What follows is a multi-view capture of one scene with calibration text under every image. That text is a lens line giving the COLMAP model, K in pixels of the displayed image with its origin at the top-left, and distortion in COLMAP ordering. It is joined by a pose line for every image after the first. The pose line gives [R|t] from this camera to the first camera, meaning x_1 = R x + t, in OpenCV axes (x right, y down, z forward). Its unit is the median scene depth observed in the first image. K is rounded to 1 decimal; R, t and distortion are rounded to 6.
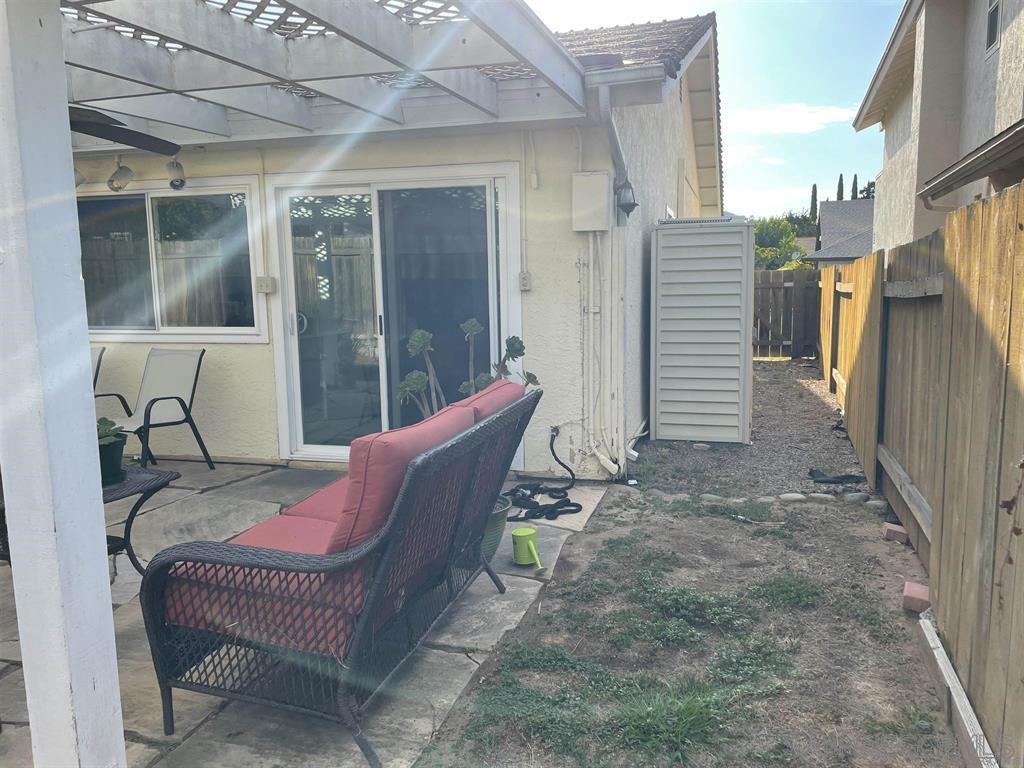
lens RADIAL K [[772.3, 0, 515.8], [0, 772.3, 385.6], [0, 0, 1]] dist [0.093696, -0.119484]
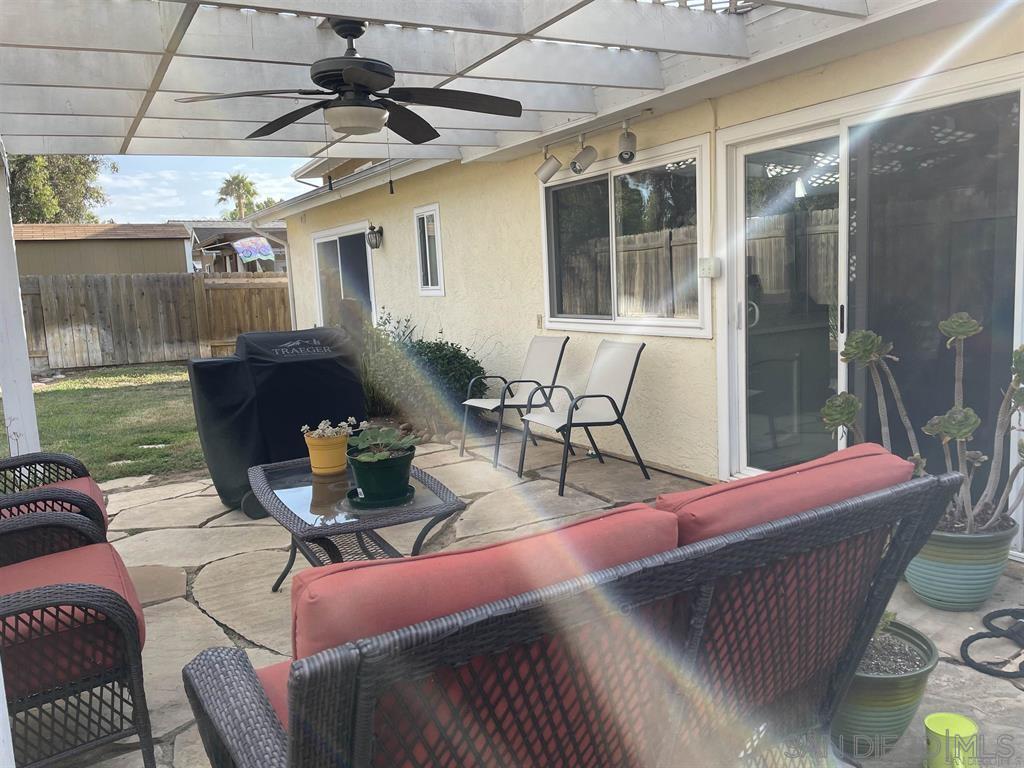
lens RADIAL K [[772.3, 0, 511.7], [0, 772.3, 377.9], [0, 0, 1]] dist [0.093696, -0.119484]
pose [[0.732674, 0.070019, -0.676968, 0.087489], [-0.061522, 0.997435, 0.036581, -0.030535], [0.677793, 0.014847, 0.735103, 0.257675]]
